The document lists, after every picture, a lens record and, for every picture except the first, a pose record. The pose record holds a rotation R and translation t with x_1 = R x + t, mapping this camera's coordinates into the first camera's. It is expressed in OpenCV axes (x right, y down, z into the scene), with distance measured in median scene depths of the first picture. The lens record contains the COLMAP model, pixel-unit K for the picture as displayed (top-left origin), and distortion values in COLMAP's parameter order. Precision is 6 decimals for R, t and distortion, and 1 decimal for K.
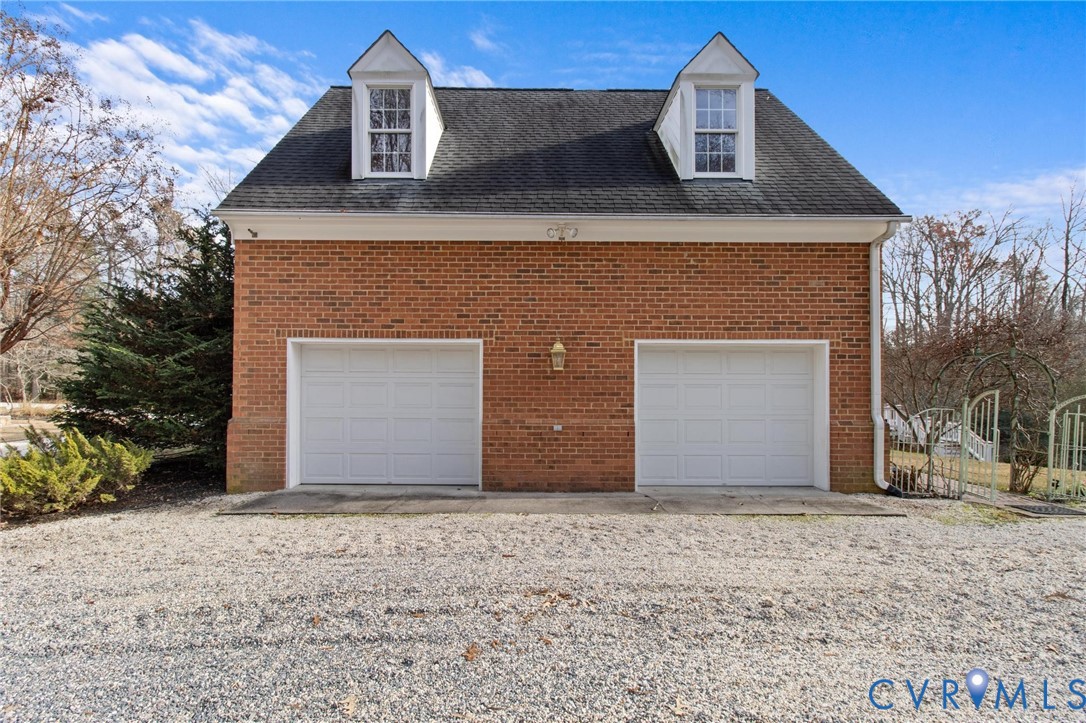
lens RADIAL K [[509.9, 0, 540.0], [0, 509.9, 364.7], [0, 0, 1]] dist [0.002287, -0.000022]
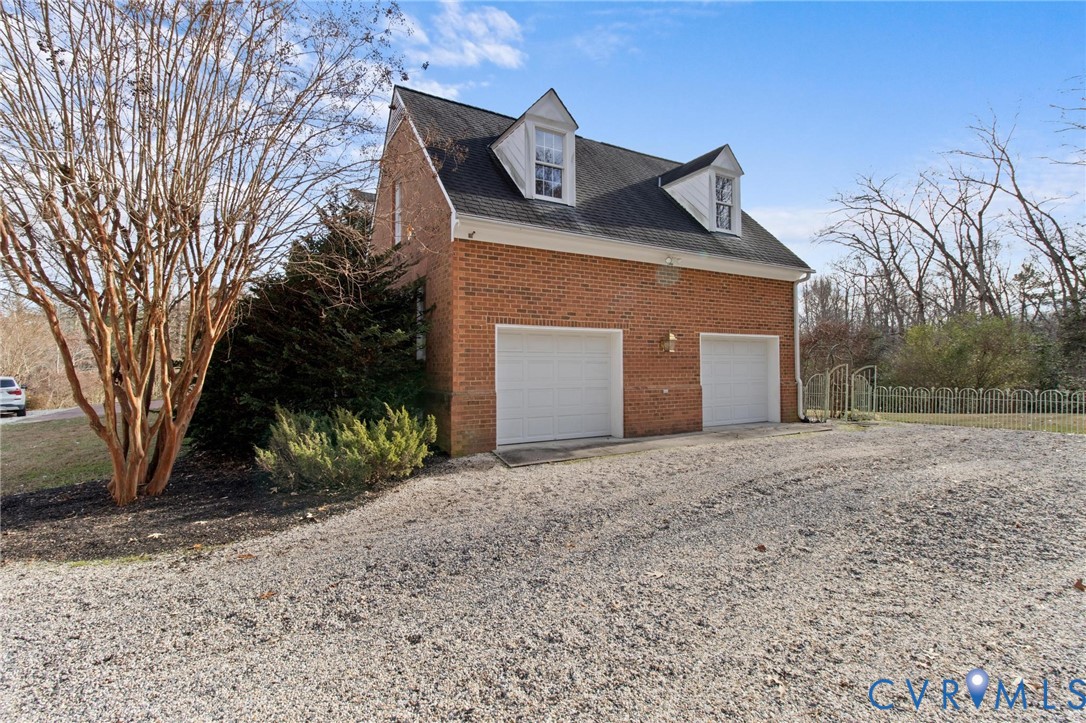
lens RADIAL K [[504.0, 0, 537.3], [0, 504.0, 350.6], [0, 0, 1]] dist [0.001207, -0.000083]
pose [[0.868471, 0.007586, 0.495682, -0.999034], [0.000616, 0.999866, -0.016380, 0.029871], [-0.495740, 0.014531, 0.868349, -0.082599]]
